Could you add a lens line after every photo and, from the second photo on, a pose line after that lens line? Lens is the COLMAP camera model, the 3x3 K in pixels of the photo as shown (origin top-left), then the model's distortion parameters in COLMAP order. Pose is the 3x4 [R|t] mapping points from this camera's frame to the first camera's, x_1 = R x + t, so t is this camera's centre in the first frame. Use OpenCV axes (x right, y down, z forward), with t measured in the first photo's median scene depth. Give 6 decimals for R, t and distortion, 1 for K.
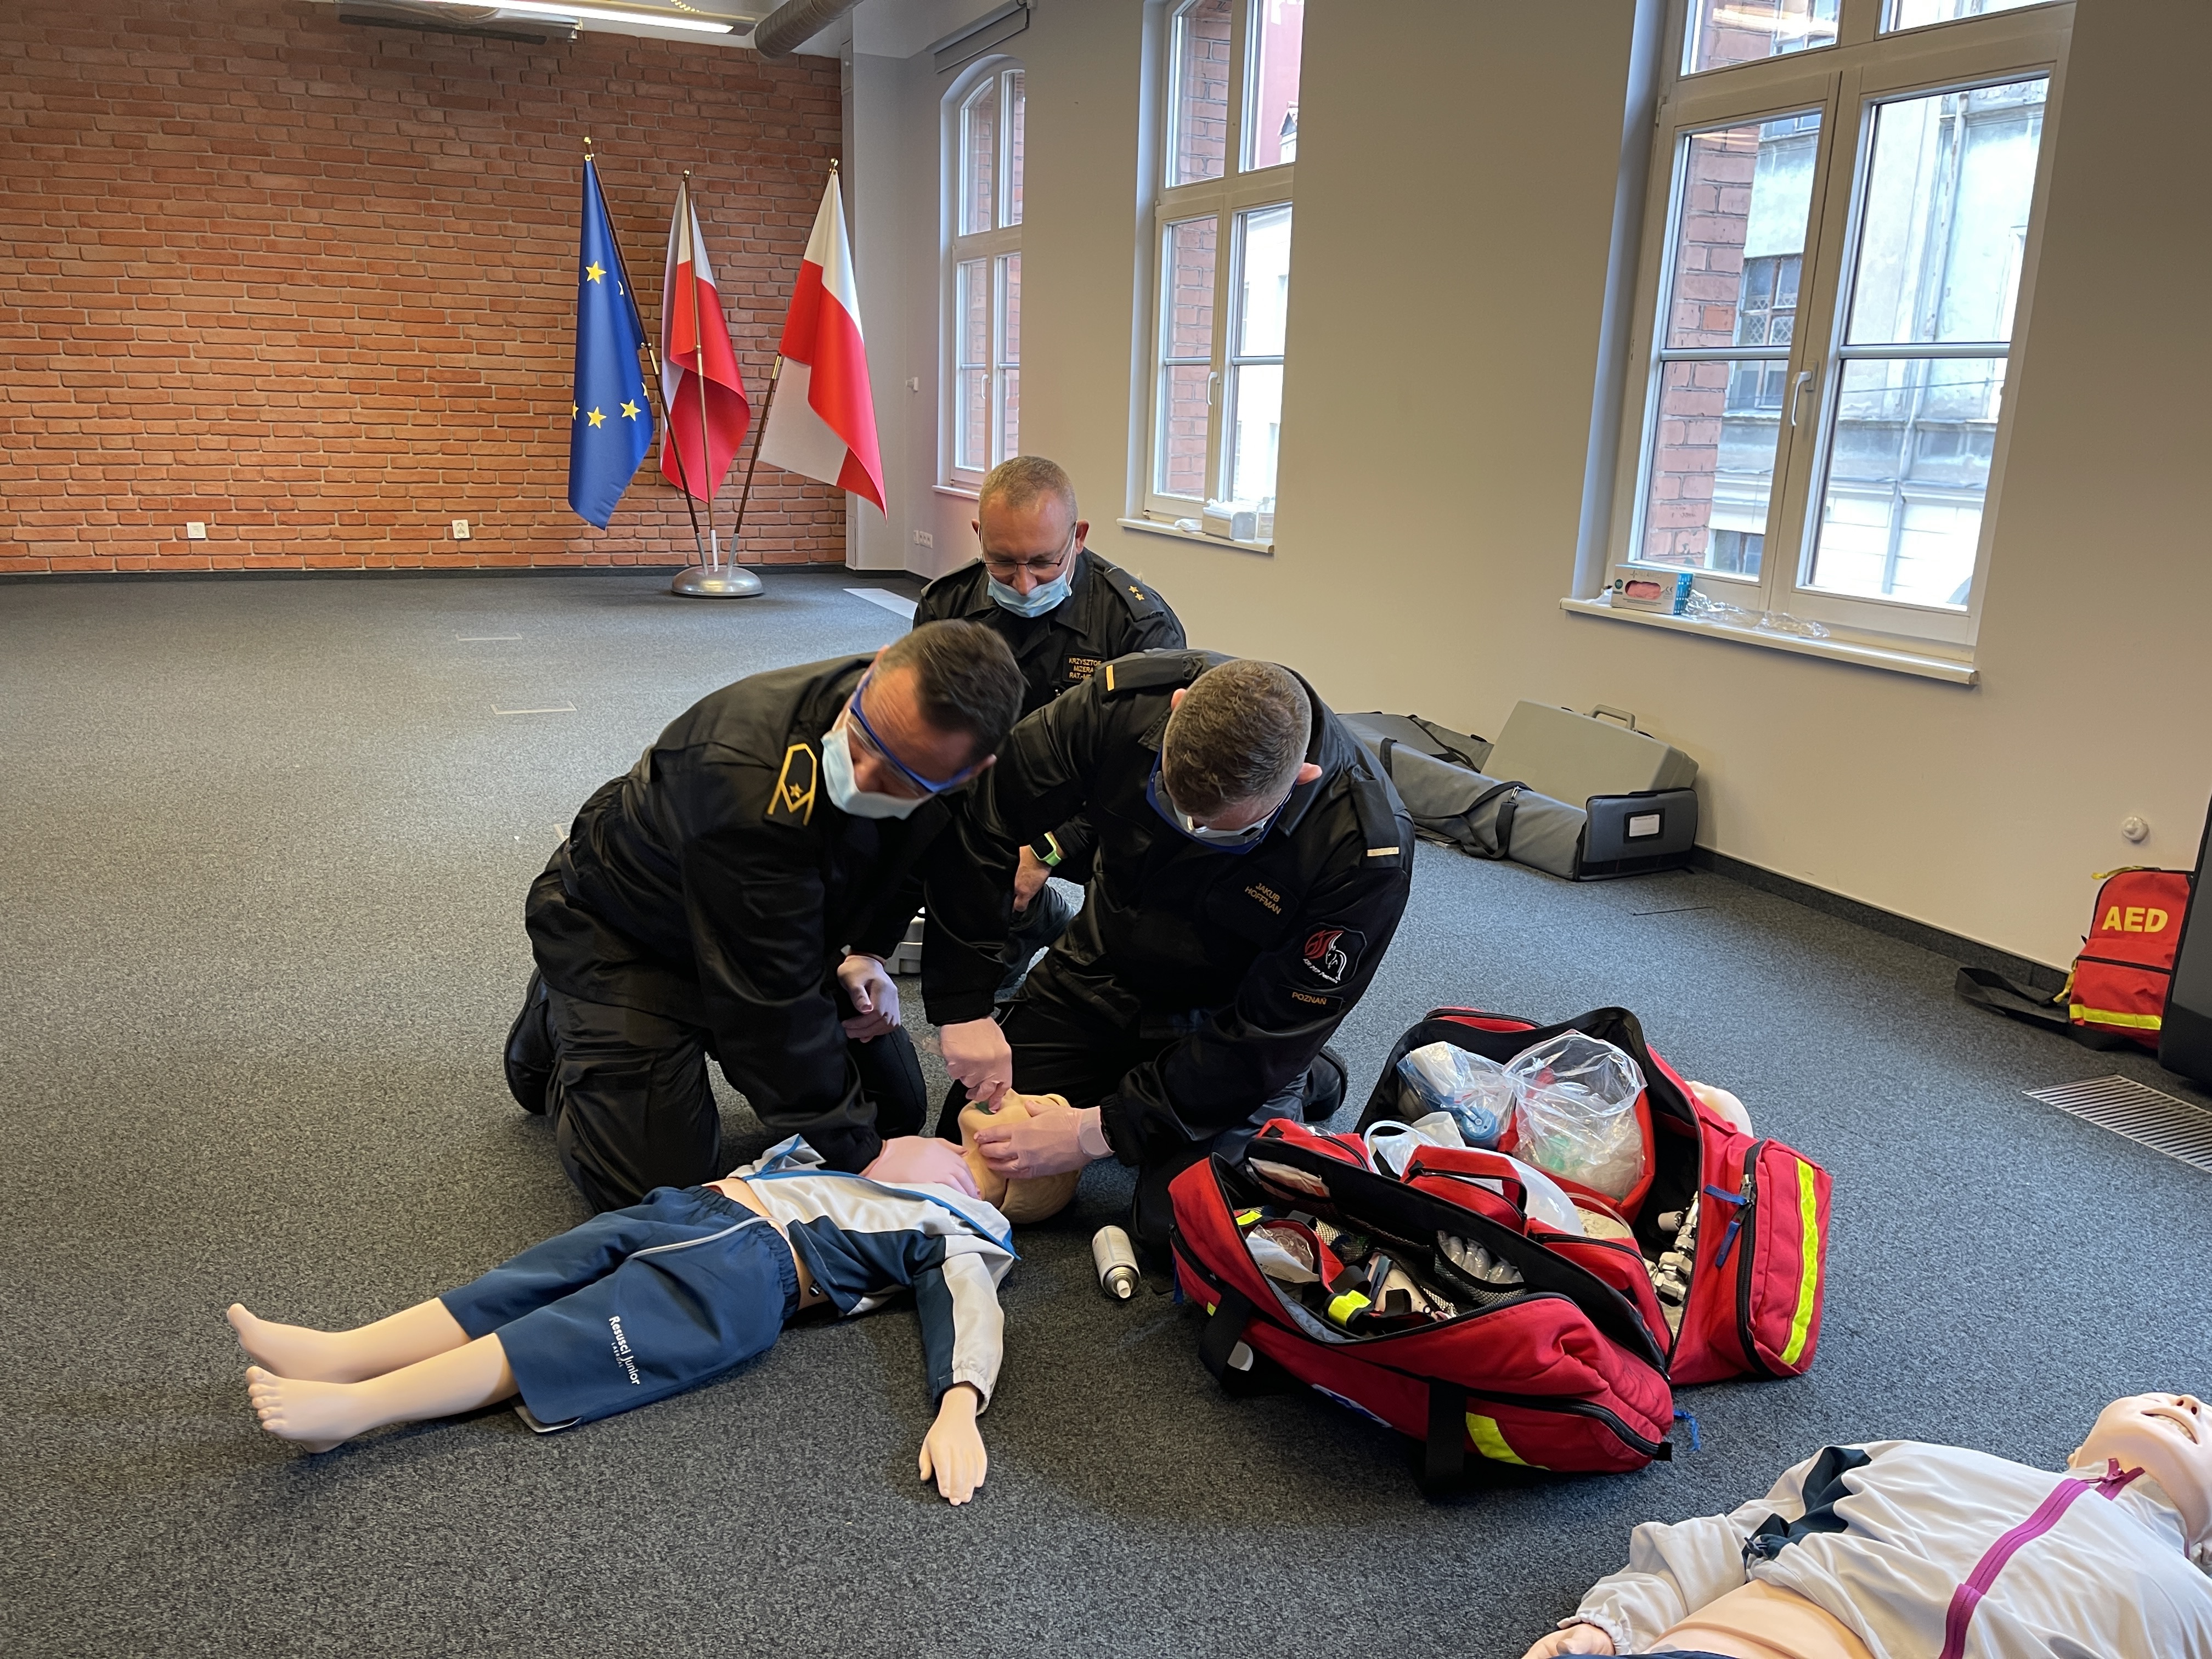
lens RADIAL K [[1665.7, 0, 1103.2], [0, 1665.7, 824.4], [0, 0, 1]] dist [0.044271, -0.037430]
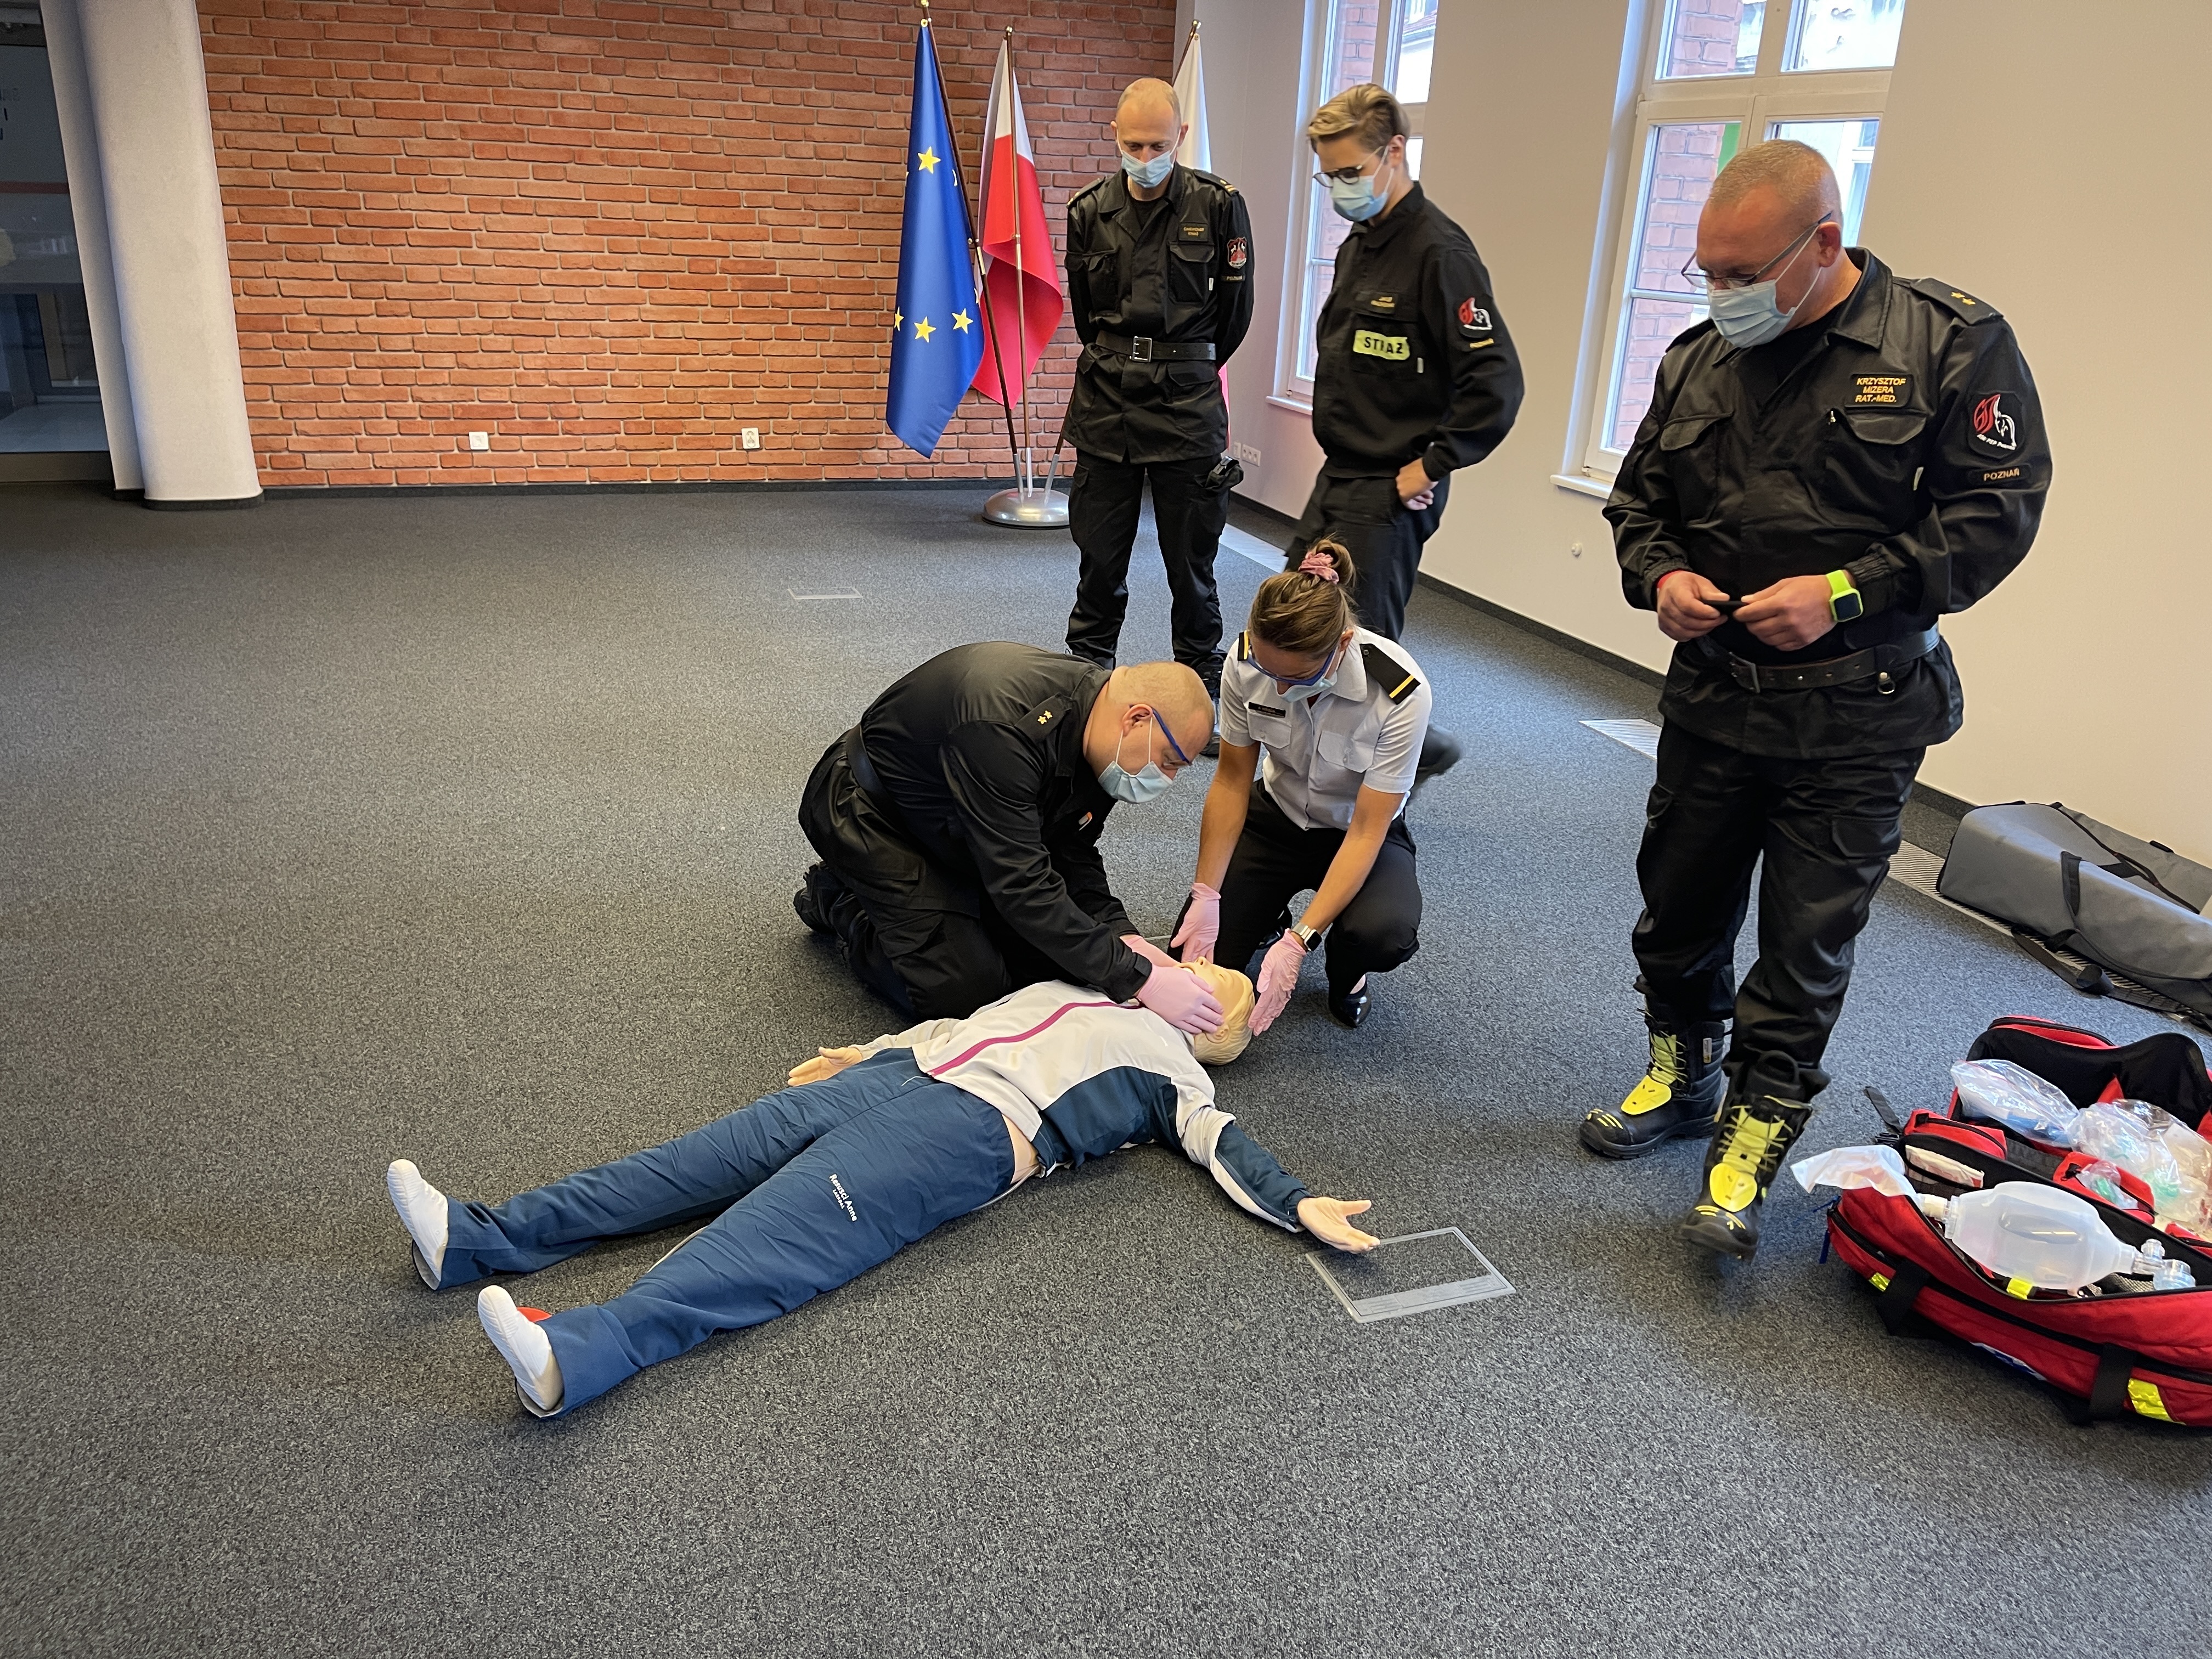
lens RADIAL K [[1665.7, 0, 1113.8], [0, 1665.7, 830.2], [0, 0, 1]] dist [0.044271, -0.037430]
pose [[0.997478, 0.036124, -0.061102, -0.129871], [-0.029059, 0.993191, 0.112813, -0.076996], [0.064761, -0.110752, 0.991736, 0.092371]]
